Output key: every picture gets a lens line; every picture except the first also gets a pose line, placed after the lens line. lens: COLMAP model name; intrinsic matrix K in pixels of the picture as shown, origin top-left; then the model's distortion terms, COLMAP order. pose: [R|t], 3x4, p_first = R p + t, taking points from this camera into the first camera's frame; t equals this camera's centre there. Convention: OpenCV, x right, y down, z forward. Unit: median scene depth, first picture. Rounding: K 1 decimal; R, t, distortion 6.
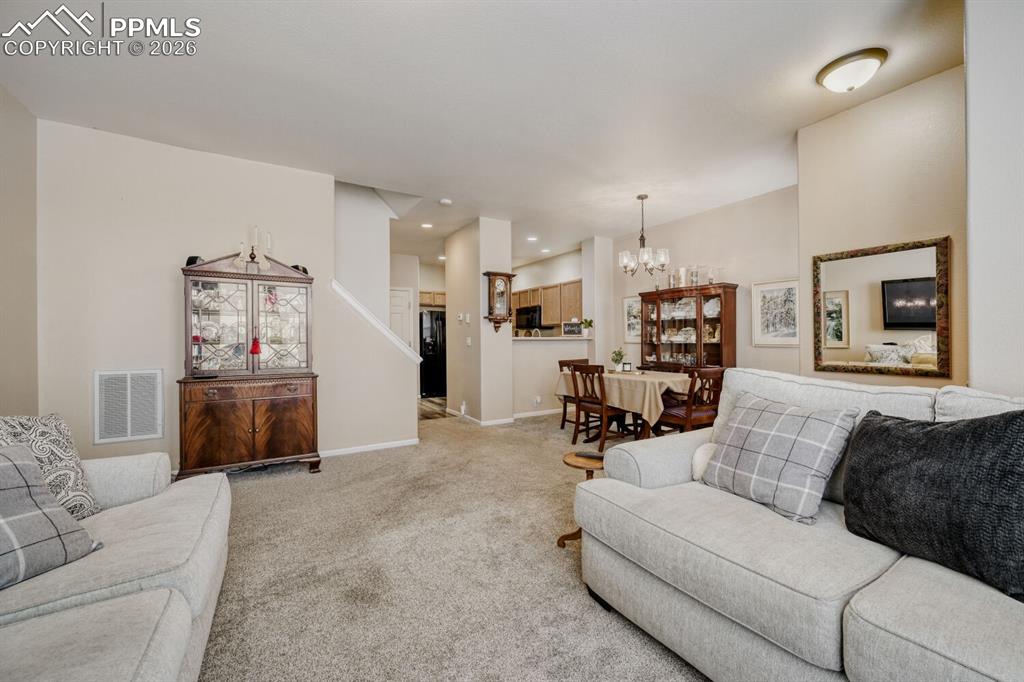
lens RADIAL K [[404.6, 0, 512.0], [0, 404.6, 324.7], [0, 0, 1]] dist [-0.000298, -0.000009]
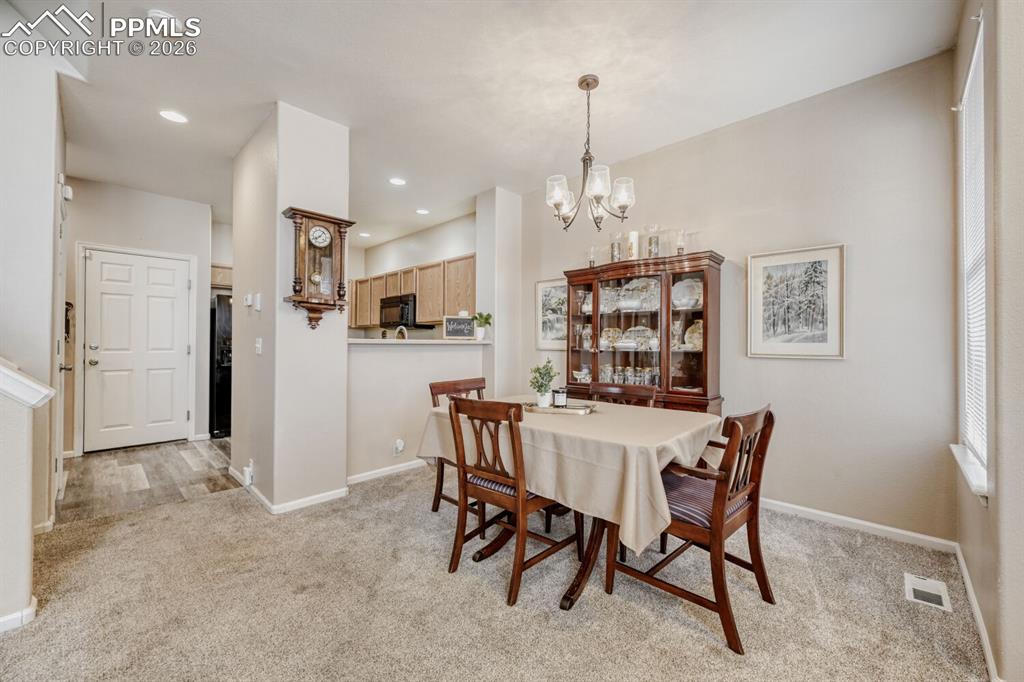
lens RADIAL K [[398.0, 0, 512.0], [0, 398.0, 341.0], [0, 0, 1]] dist [-0.001065, -0.000094]
pose [[0.965396, 0.009718, 0.260608, 0.077246], [-0.017228, 0.999499, 0.026549, 0.016417], [-0.260220, -0.030120, 0.965080, 0.439919]]
